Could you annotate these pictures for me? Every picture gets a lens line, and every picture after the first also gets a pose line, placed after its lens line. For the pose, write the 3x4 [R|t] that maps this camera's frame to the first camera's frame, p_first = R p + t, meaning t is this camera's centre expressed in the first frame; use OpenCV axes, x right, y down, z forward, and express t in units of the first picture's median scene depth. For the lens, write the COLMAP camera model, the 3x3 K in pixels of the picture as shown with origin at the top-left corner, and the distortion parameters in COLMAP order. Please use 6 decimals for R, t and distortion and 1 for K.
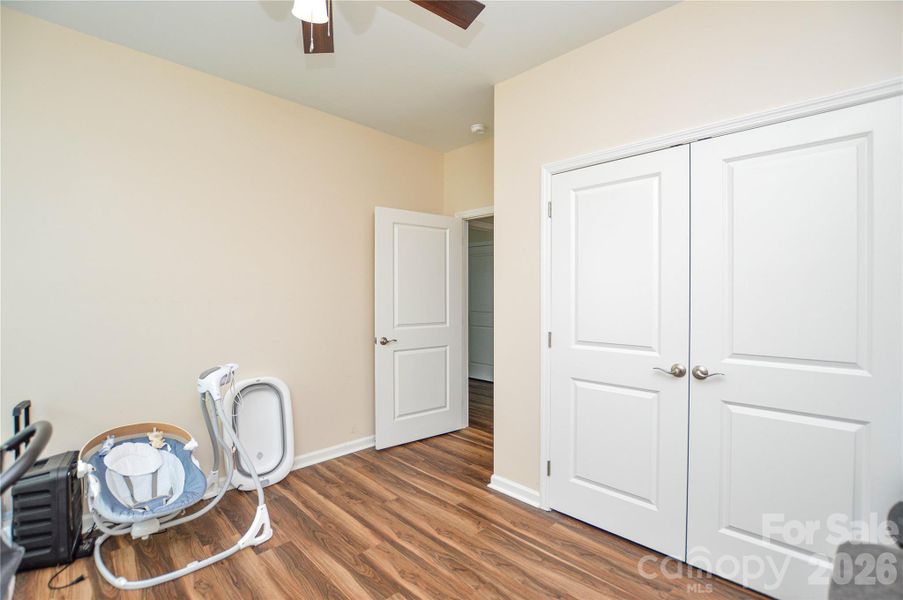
lens RADIAL K [[409.7, 0, 454.2], [0, 409.7, 298.6], [0, 0, 1]] dist [-0.029462, 0.000136]
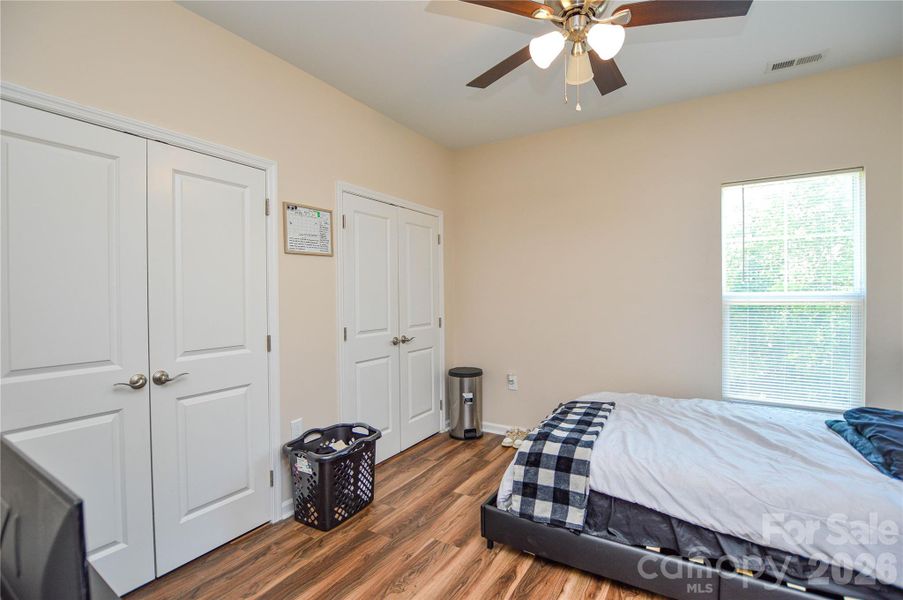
lens RADIAL K [[409.7, 0, 454.2], [0, 409.7, 298.6], [0, 0, 1]] dist [-0.029462, 0.000136]
pose [[-0.218263, -0.009449, 0.975844, -1.160158], [0.025076, 0.999569, 0.015287, -0.013777], [-0.975568, 0.027807, -0.217932, 1.141168]]
